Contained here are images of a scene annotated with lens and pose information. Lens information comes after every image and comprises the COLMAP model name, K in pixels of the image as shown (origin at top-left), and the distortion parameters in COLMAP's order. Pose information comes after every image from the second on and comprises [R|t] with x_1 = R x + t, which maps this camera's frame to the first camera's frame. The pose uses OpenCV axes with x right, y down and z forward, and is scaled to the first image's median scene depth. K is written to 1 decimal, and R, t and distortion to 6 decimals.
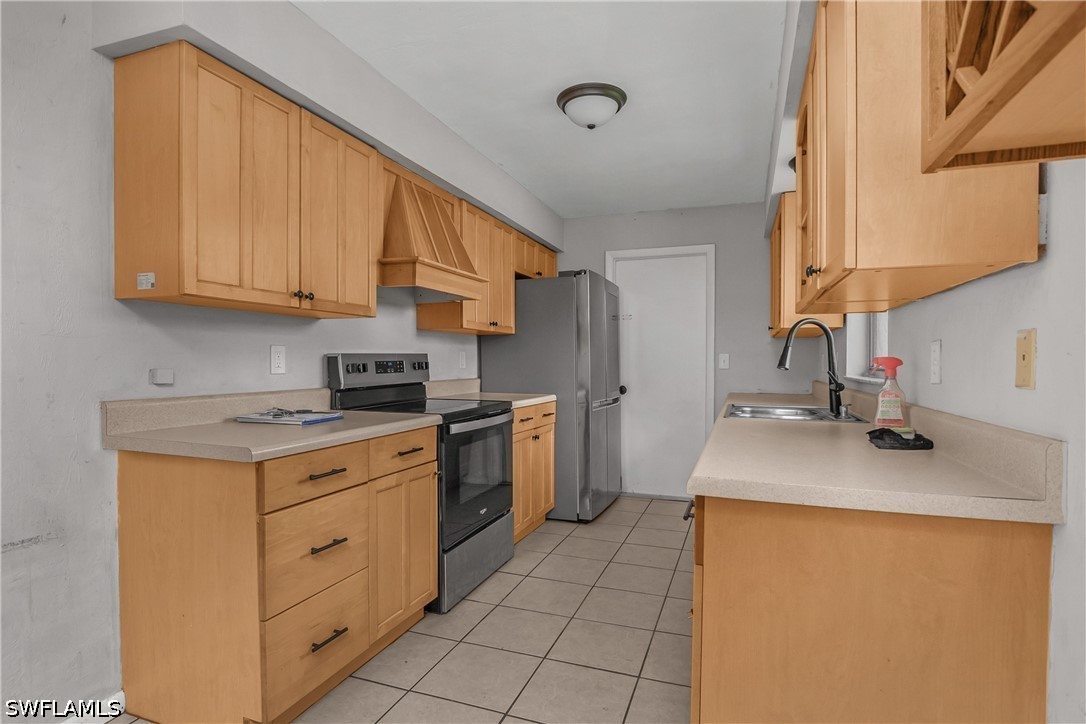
lens RADIAL K [[549.7, 0, 536.3], [0, 549.7, 368.8], [0, 0, 1]] dist [-0.004421, 0.000937]
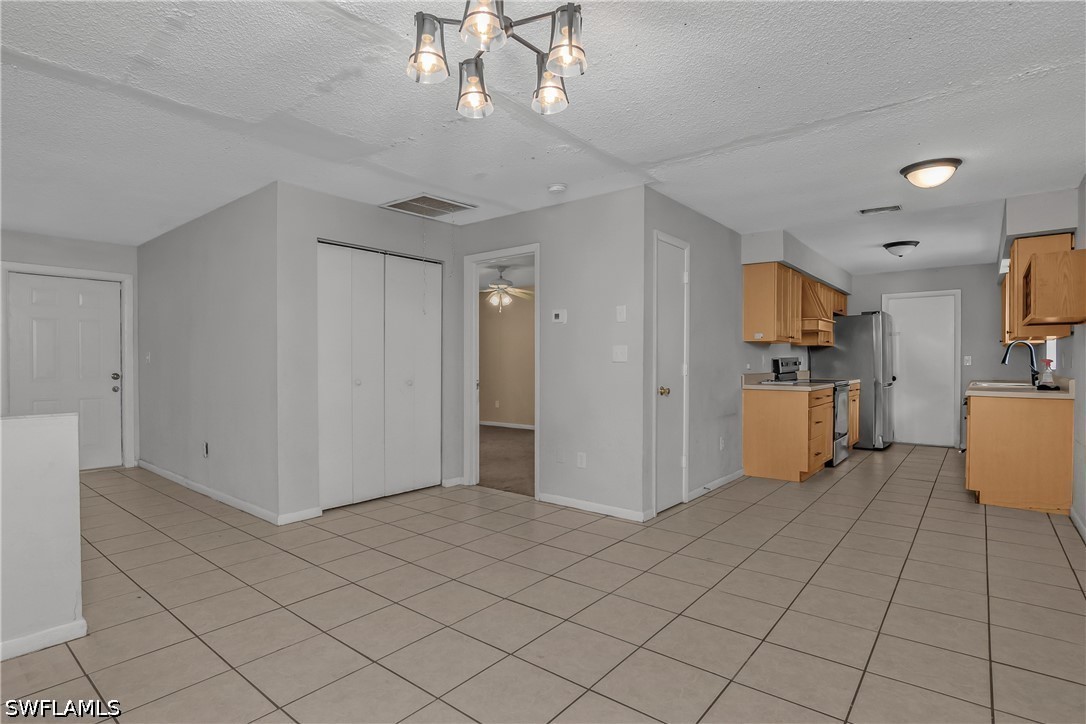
lens RADIAL K [[549.7, 0, 549.0], [0, 549.7, 359.8], [0, 0, 1]] dist [-0.004421, 0.000937]
pose [[0.951978, -0.002923, -0.306154, -0.384872], [-0.001549, 0.999896, -0.014361, 0.010464], [0.306164, 0.014146, 0.951874, -1.040137]]
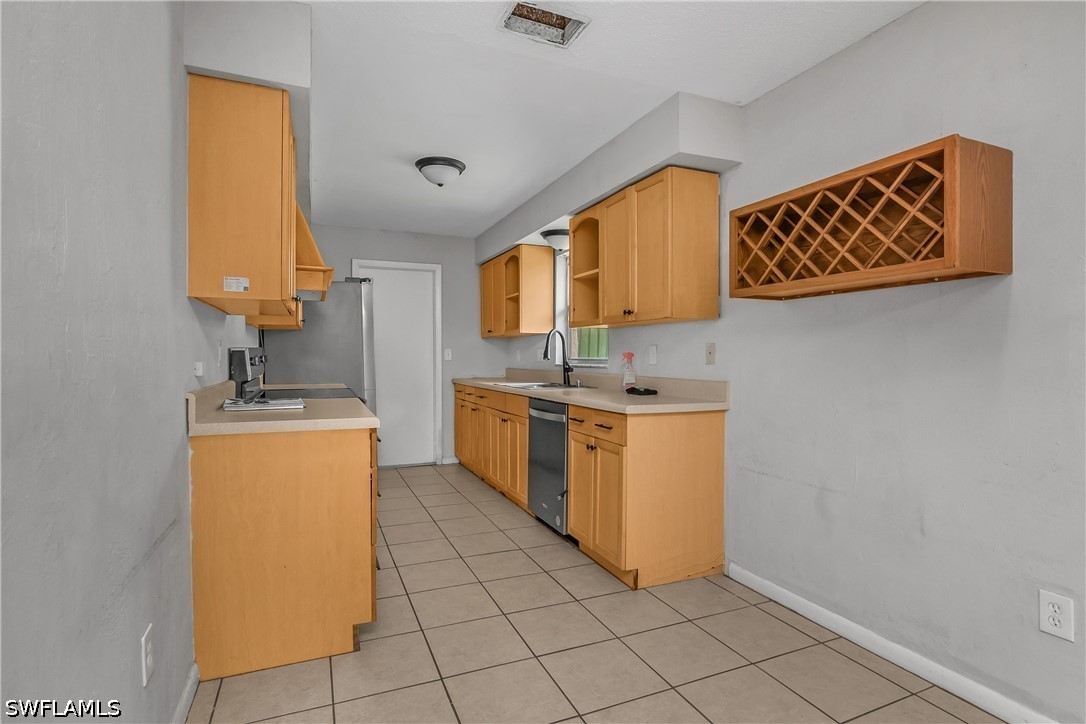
lens RADIAL K [[549.7, 0, 535.5], [0, 549.7, 364.2], [0, 0, 1]] dist [-0.004421, 0.000937]
pose [[0.733013, -0.011621, 0.680115, -0.442330], [0.009745, 0.999931, 0.006584, 0.002121], [-0.680145, 0.001801, 0.733076, -0.113174]]
